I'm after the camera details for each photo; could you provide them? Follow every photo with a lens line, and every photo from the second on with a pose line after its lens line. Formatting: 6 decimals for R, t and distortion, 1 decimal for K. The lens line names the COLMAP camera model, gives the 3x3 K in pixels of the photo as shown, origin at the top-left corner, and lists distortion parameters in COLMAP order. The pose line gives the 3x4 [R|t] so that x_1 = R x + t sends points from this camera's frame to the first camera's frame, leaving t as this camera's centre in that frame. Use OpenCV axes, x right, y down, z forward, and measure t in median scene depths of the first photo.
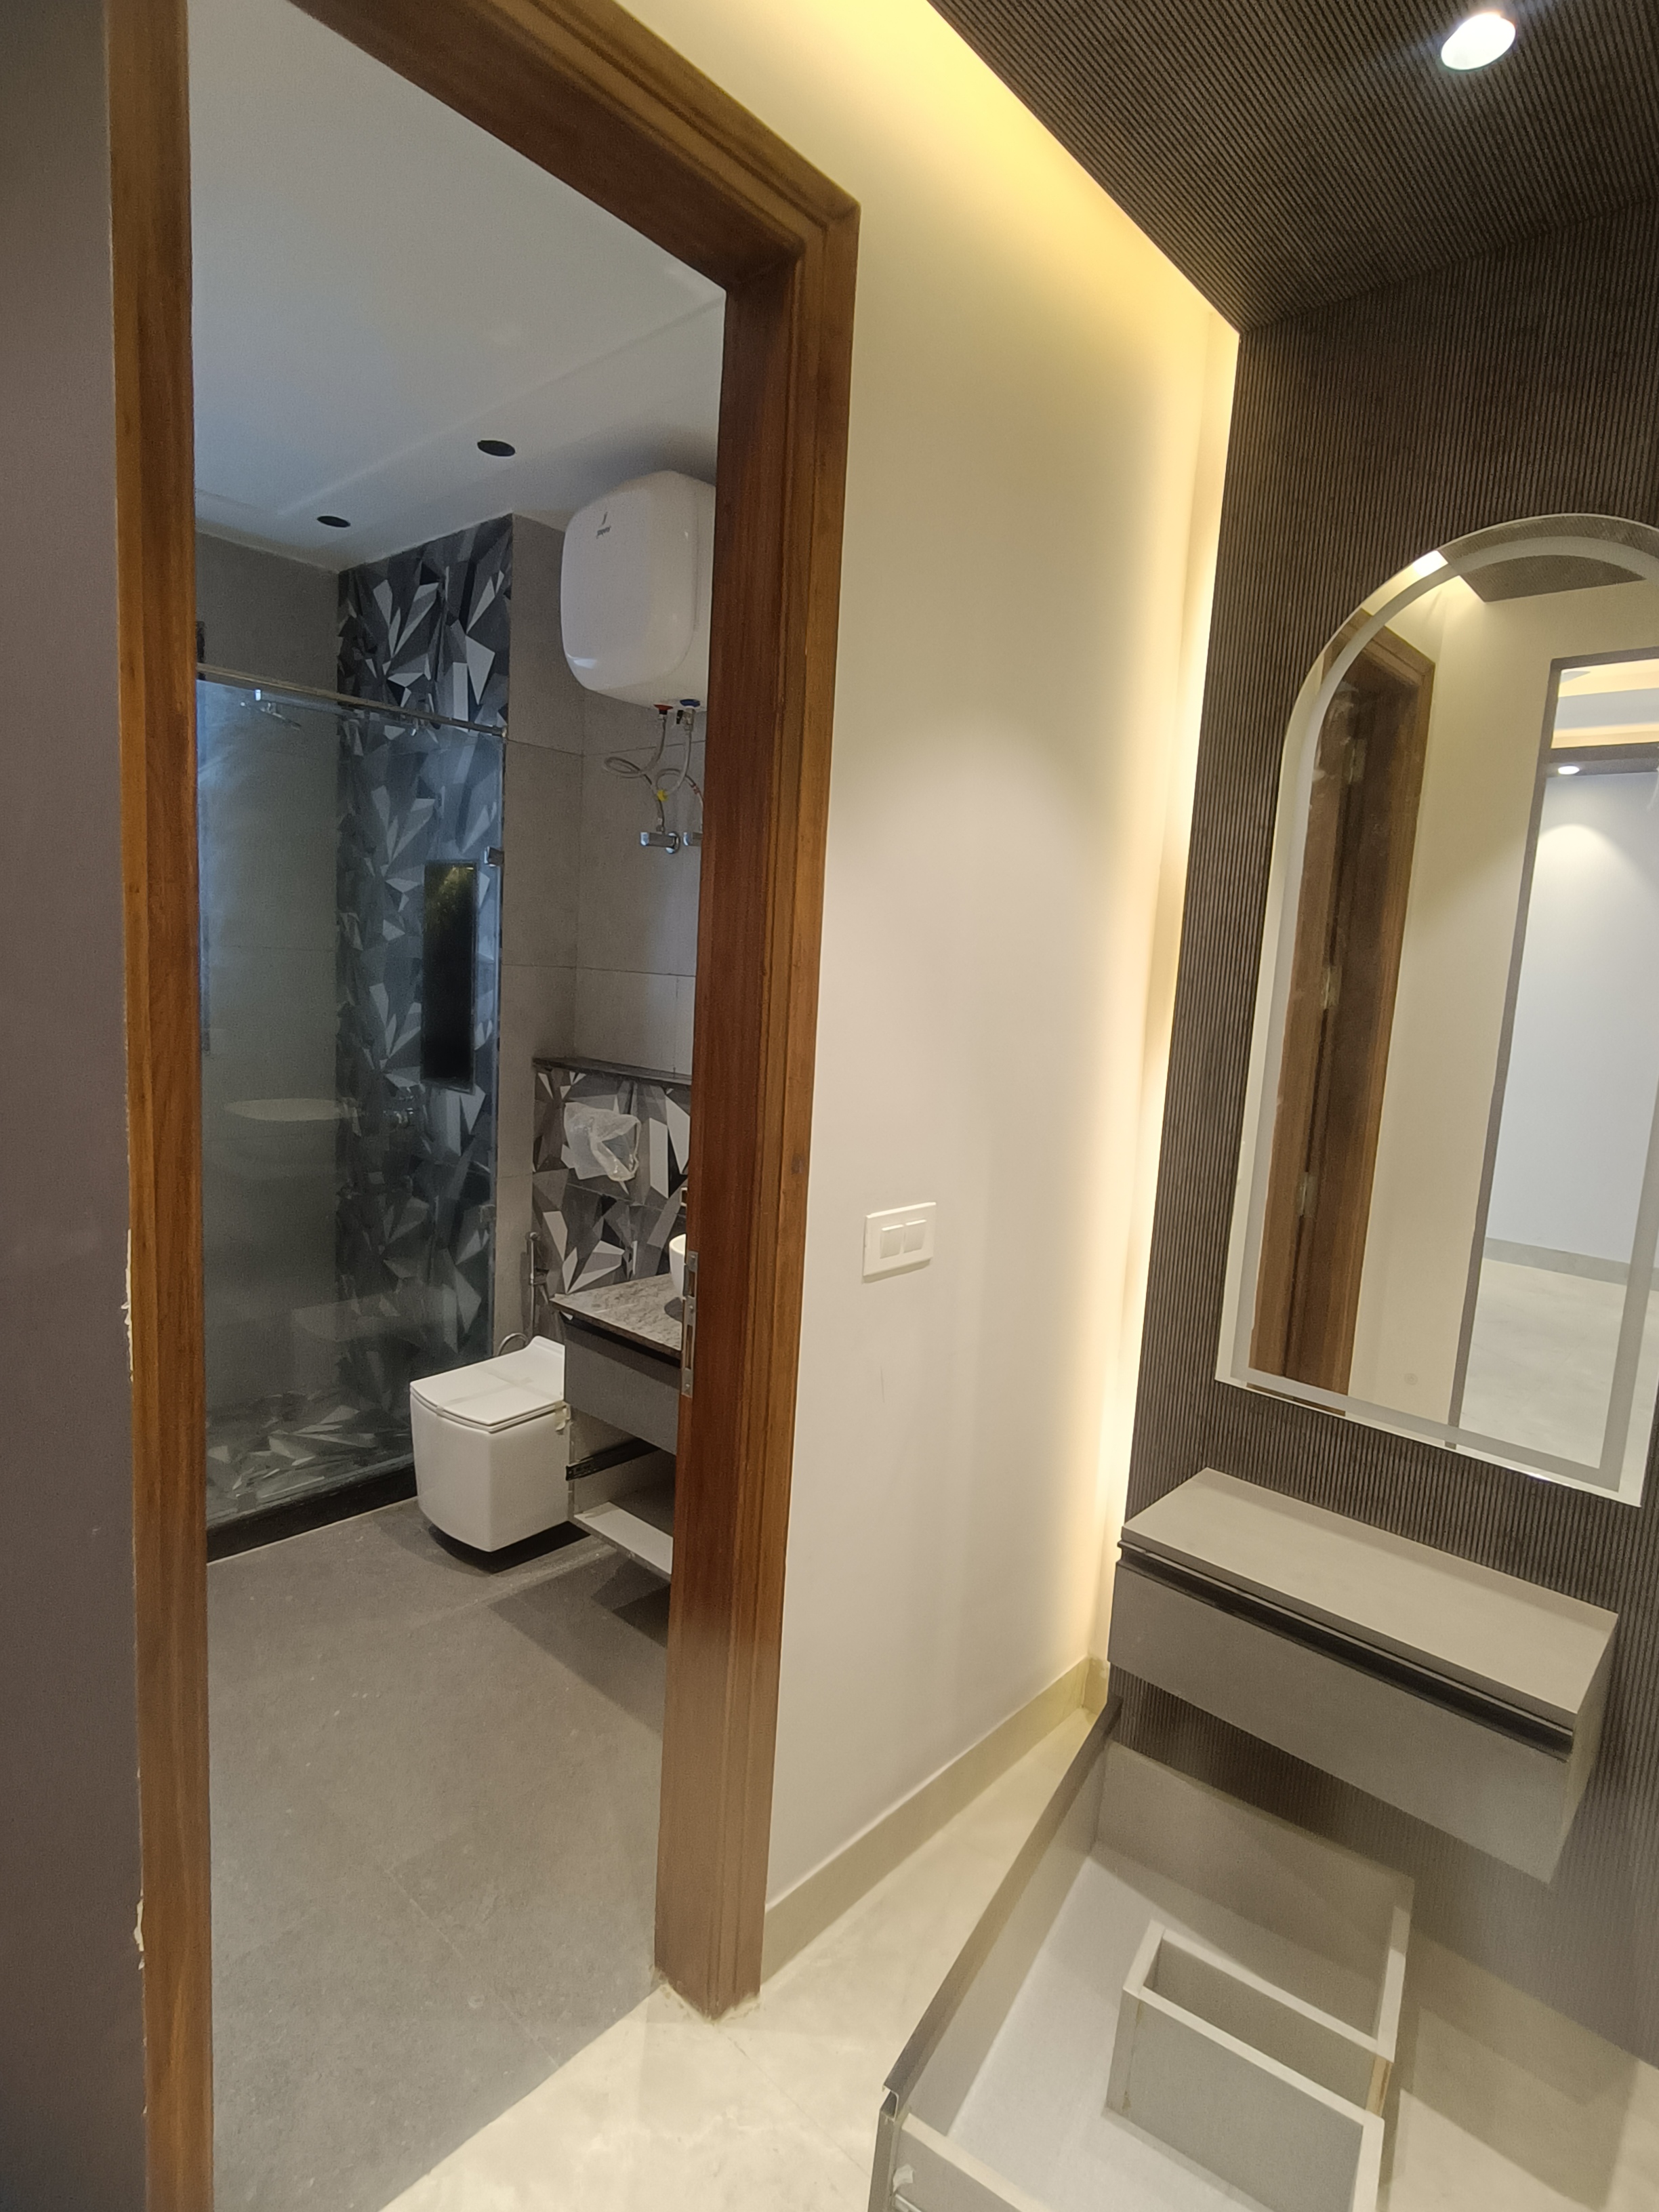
lens RADIAL K [[1133.2, 0, 838.4], [0, 1133.2, 1117.0], [0, 0, 1]] dist [0.000702, 0.000575]
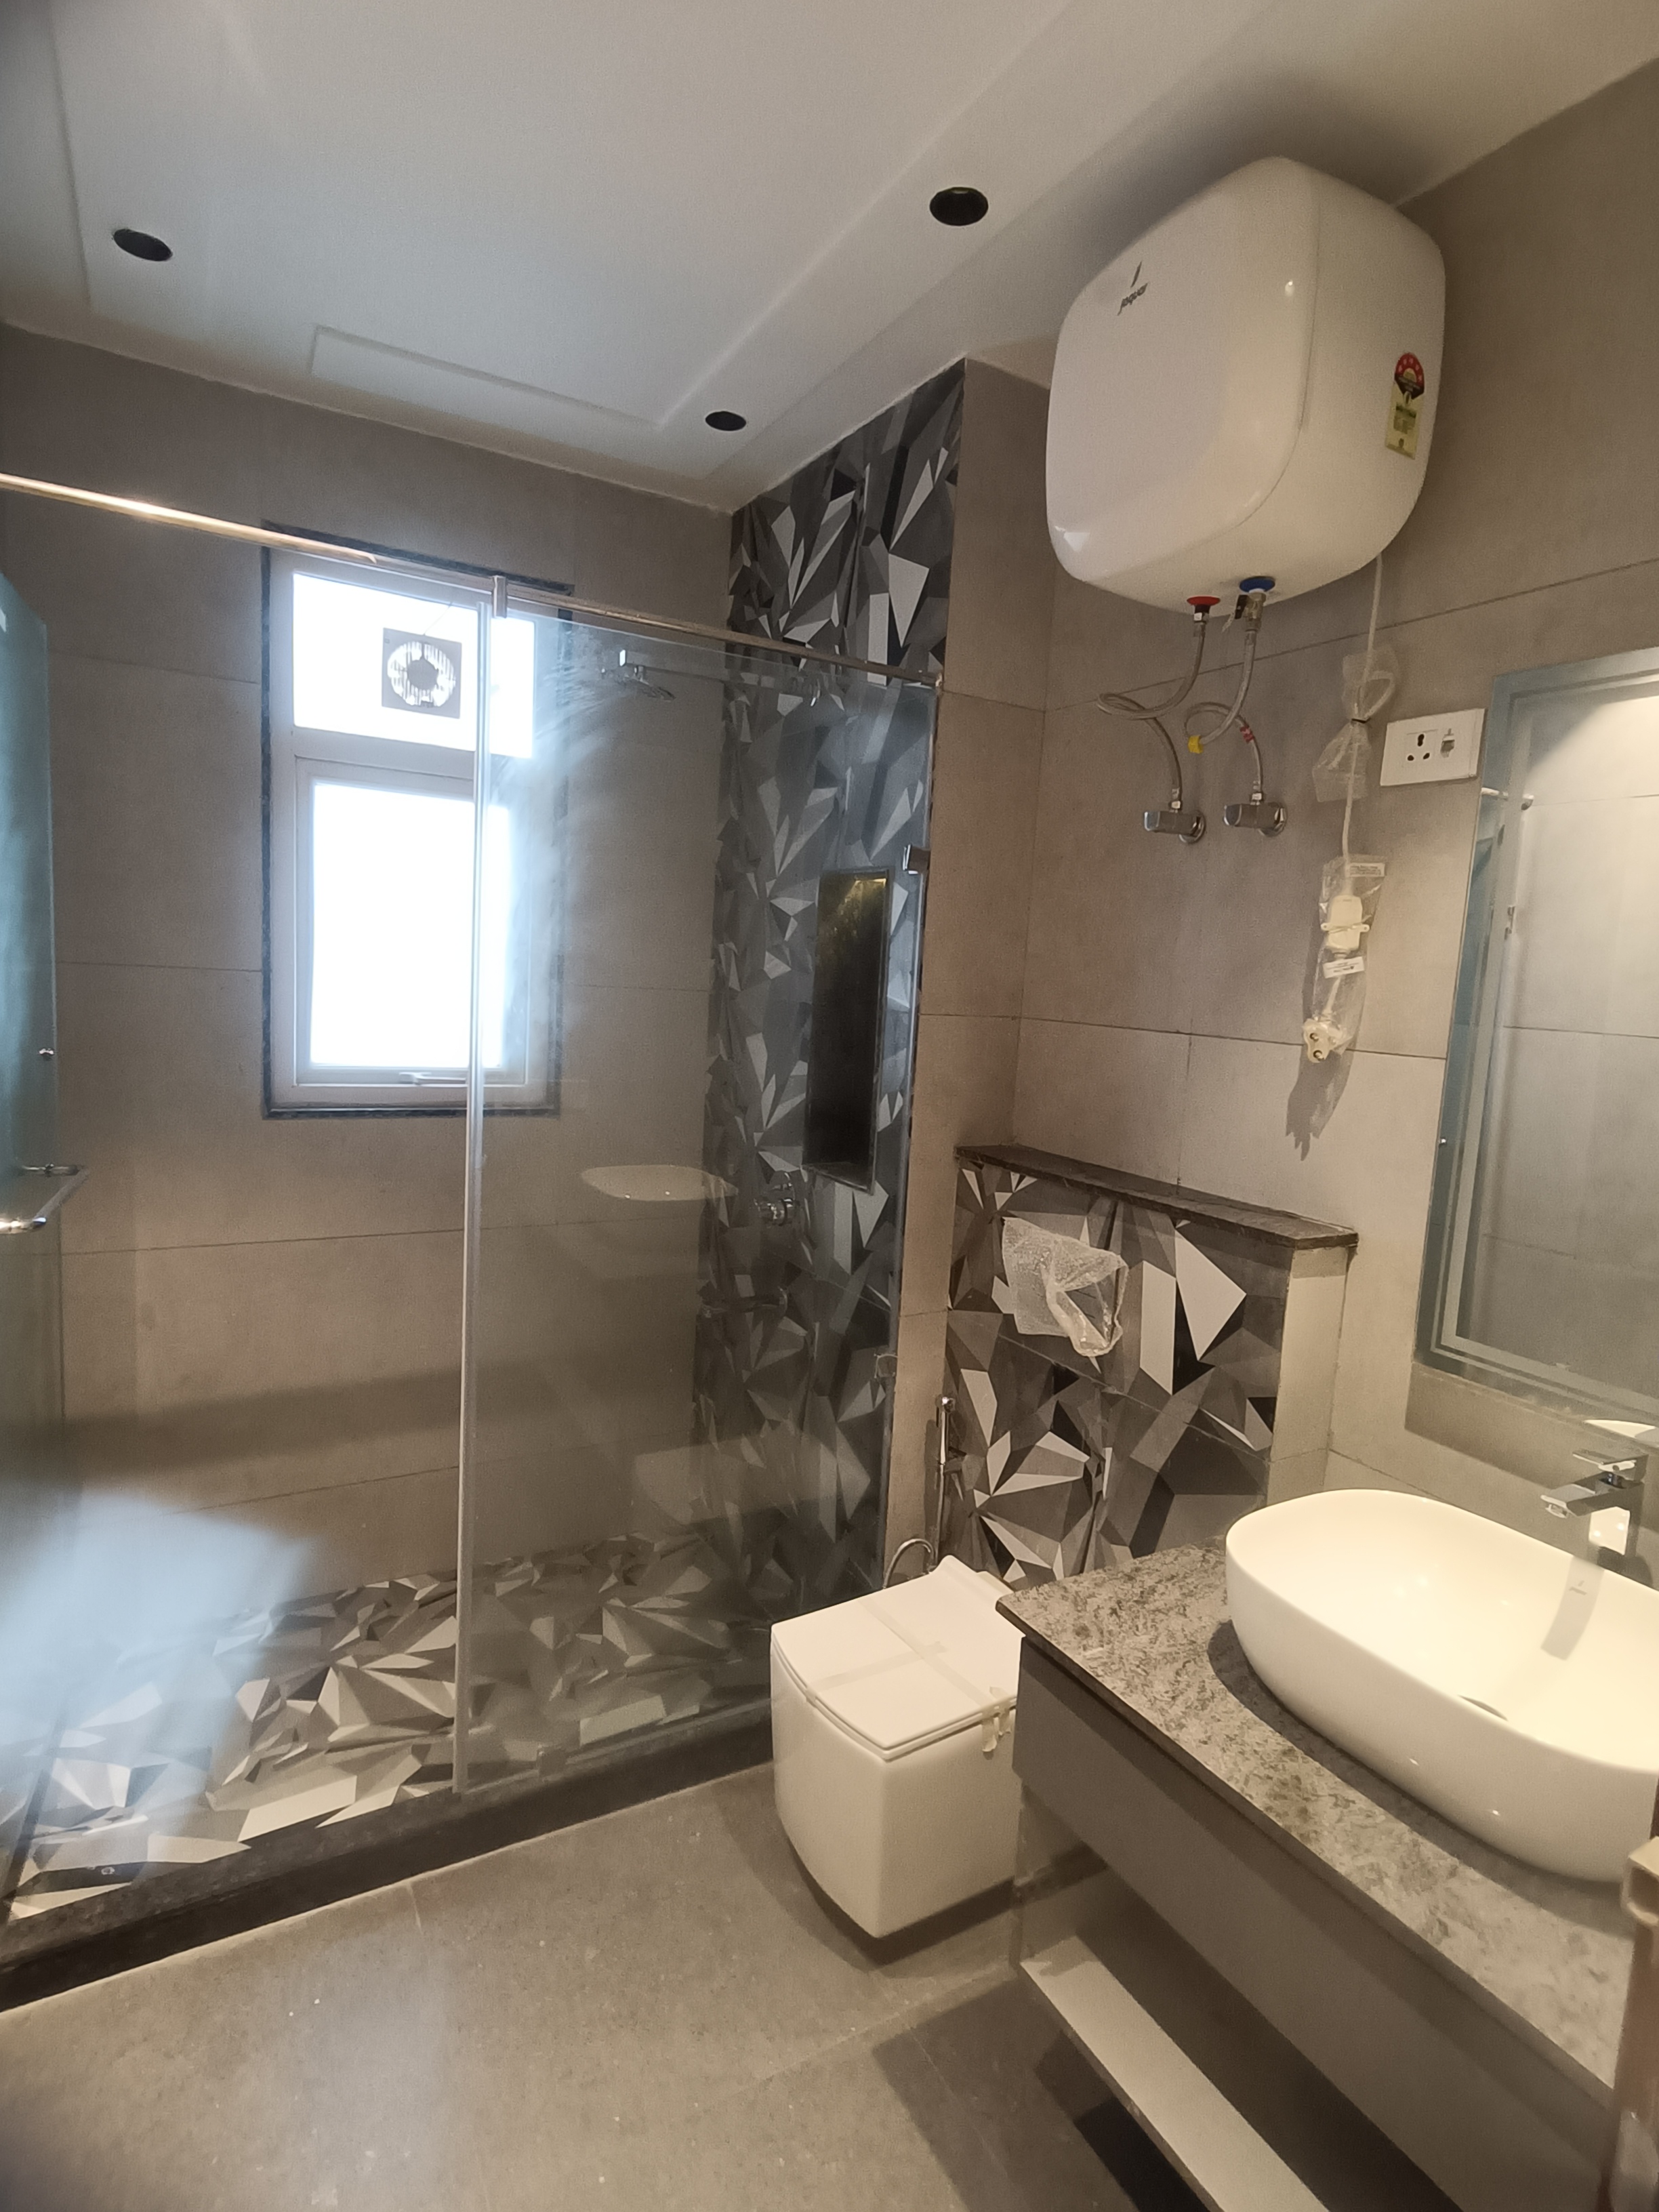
lens RADIAL K [[1133.2, 0, 834.2], [0, 1133.2, 1105.7], [0, 0, 1]] dist [0.000702, 0.000575]
pose [[0.948027, 0.030966, -0.316679, -0.121997], [-0.040768, 0.998871, -0.024373, -0.057729], [0.315567, 0.036017, 0.948220, 0.317600]]
